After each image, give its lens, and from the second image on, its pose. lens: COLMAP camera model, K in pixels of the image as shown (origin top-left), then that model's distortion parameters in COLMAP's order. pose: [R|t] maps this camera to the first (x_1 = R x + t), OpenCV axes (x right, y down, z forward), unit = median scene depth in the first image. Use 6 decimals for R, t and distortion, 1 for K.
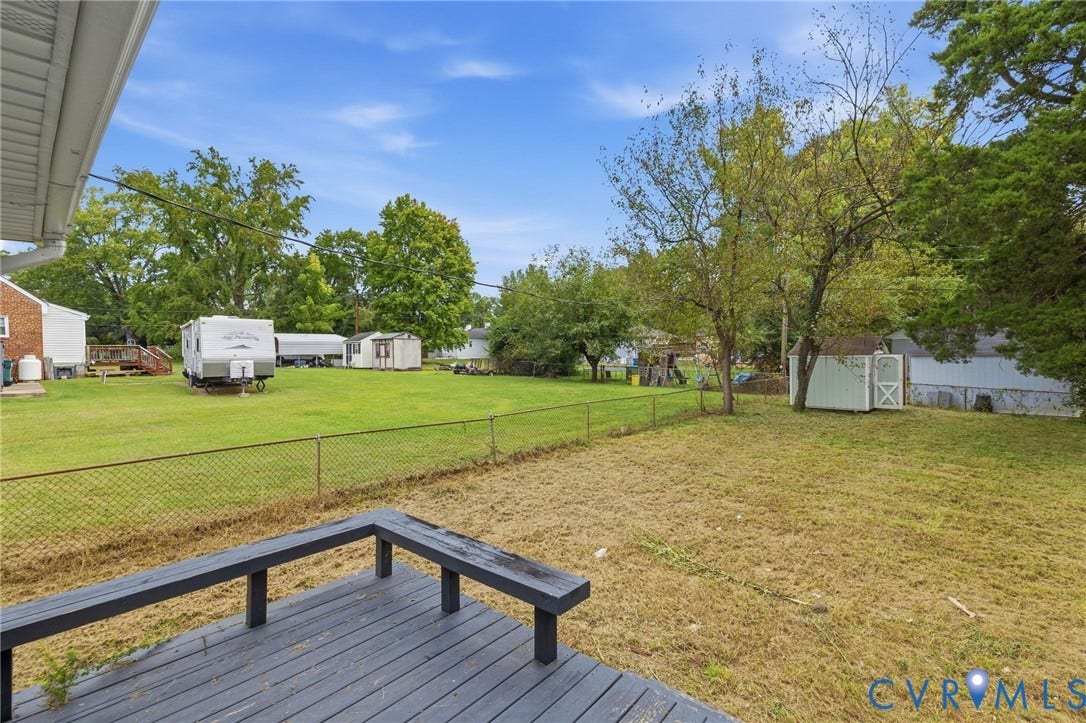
lens RADIAL K [[479.8, 0, 543.0], [0, 479.8, 361.5], [0, 0, 1]] dist [-0.000063, -0.000068]
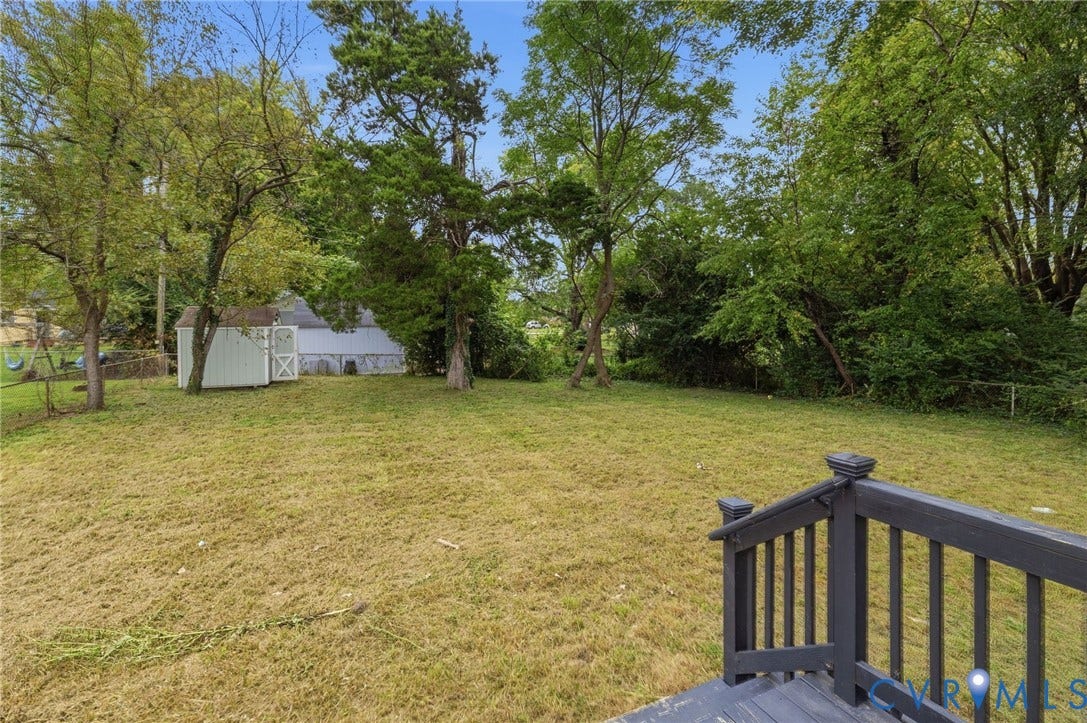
lens RADIAL K [[514.8, 0, 543.7], [0, 514.8, 327.4], [0, 0, 1]] dist [-0.000642, 0.000300]
pose [[0.403871, -0.004789, 0.914803, -0.047696], [0.018791, 0.999819, -0.003061, 0.002564], [-0.914623, 0.018427, 0.403888, 0.093931]]
